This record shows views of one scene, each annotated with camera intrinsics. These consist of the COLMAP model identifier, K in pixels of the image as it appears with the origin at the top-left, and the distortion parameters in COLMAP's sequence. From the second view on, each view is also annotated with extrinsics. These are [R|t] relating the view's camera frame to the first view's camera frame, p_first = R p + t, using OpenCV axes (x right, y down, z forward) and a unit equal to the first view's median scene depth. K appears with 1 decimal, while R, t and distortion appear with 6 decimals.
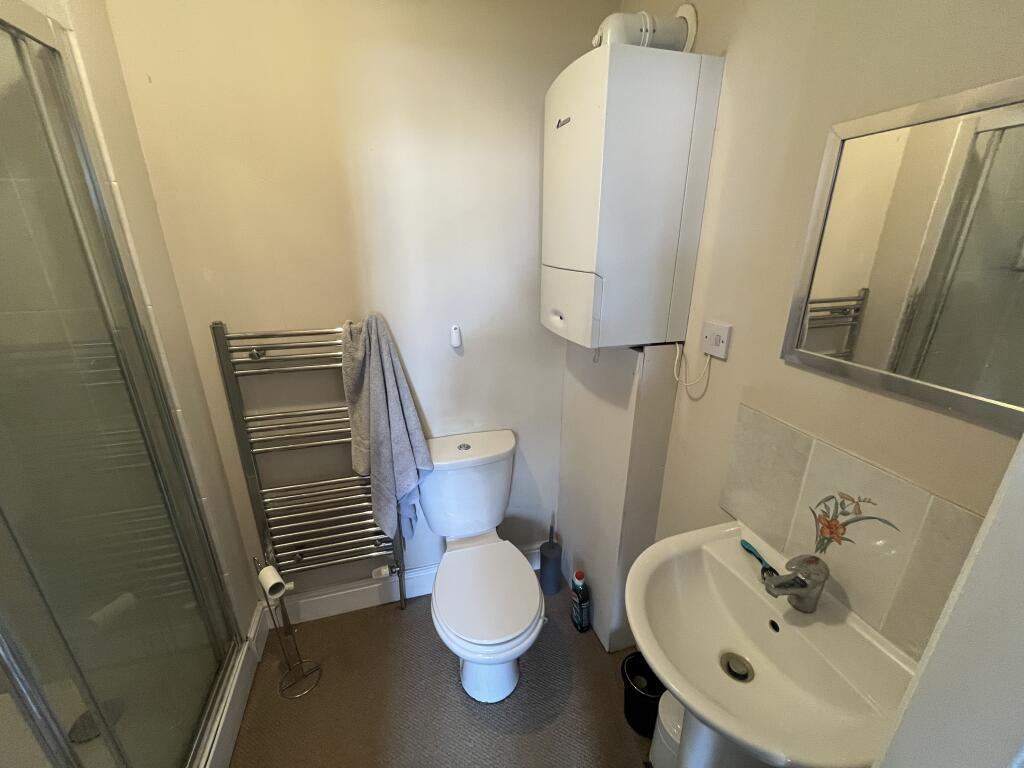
lens RADIAL K [[410.6, 0, 516.9], [0, 410.6, 383.6], [0, 0, 1]] dist [-0.001638, -0.001106]
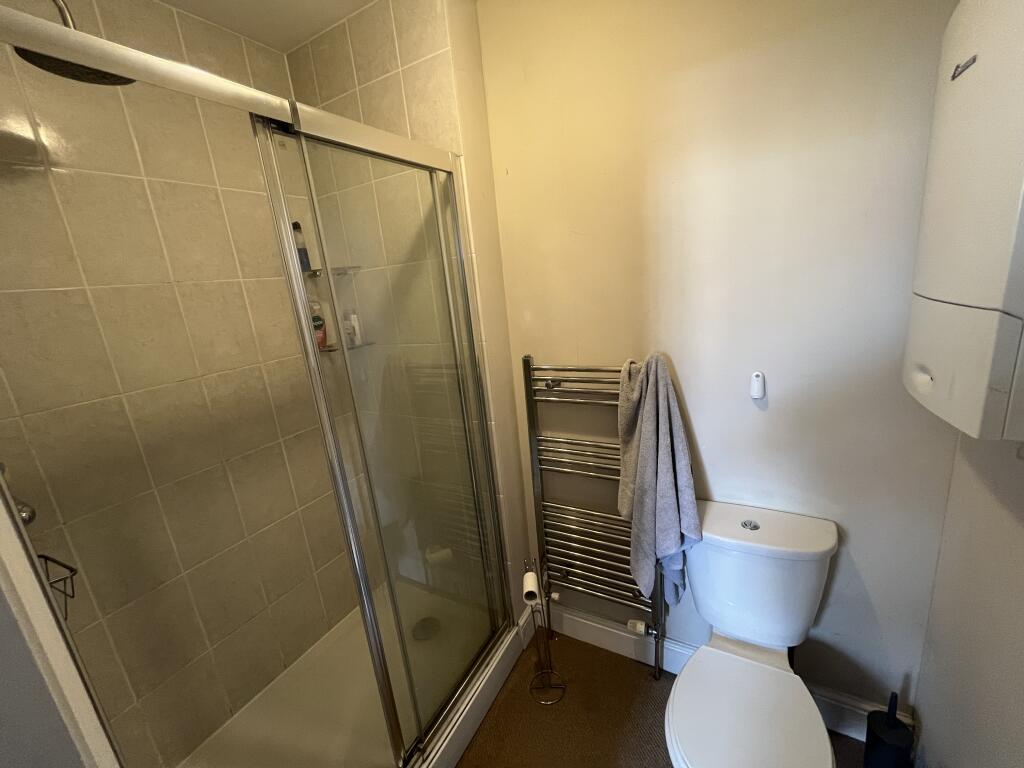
lens RADIAL K [[410.6, 0, 516.9], [0, 410.6, 383.6], [0, 0, 1]] dist [-0.001638, -0.001106]
pose [[0.696276, 0.102680, -0.710392, 0.101460], [-0.145439, 0.989367, 0.000455, -0.055355], [0.702885, 0.103002, 0.703806, 0.115704]]
